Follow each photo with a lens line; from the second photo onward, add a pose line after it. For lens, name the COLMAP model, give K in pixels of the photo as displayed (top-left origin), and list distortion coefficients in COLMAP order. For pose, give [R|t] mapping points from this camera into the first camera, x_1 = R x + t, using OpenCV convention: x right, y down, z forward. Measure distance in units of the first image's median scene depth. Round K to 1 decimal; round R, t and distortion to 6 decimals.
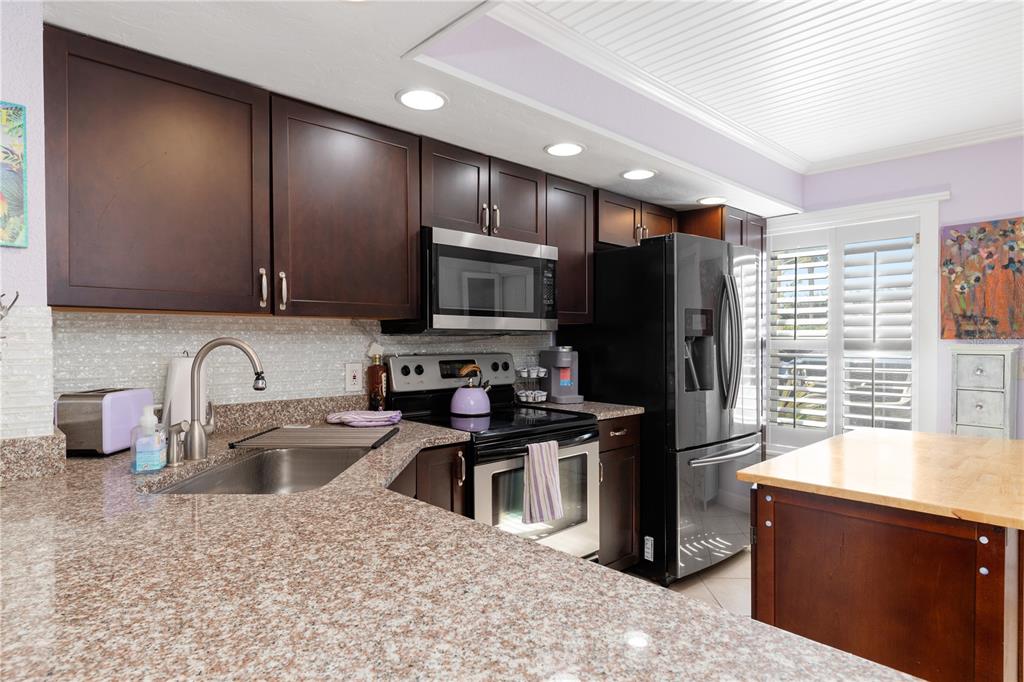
lens RADIAL K [[578.8, 0, 517.1], [0, 578.8, 345.8], [0, 0, 1]] dist [0.013293, -0.004072]
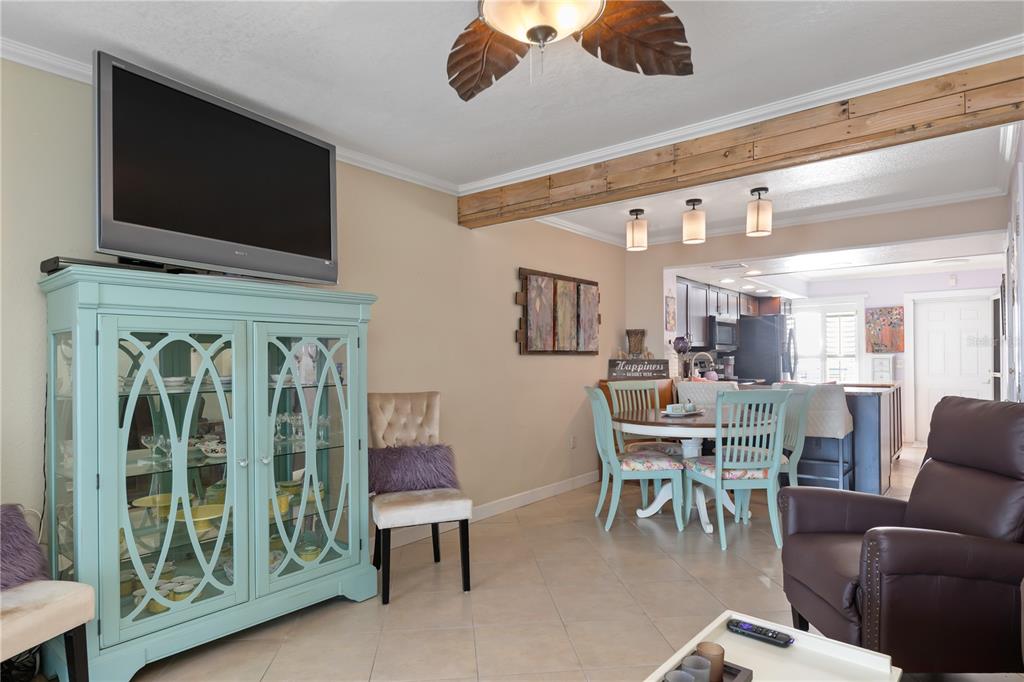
lens RADIAL K [[578.8, 0, 511.8], [0, 578.8, 355.9], [0, 0, 1]] dist [0.013293, -0.004072]
pose [[0.992355, -0.006795, 0.123232, -1.136077], [0.009156, 0.999785, -0.018598, 0.035070], [-0.123079, 0.019584, 0.992204, -1.343386]]
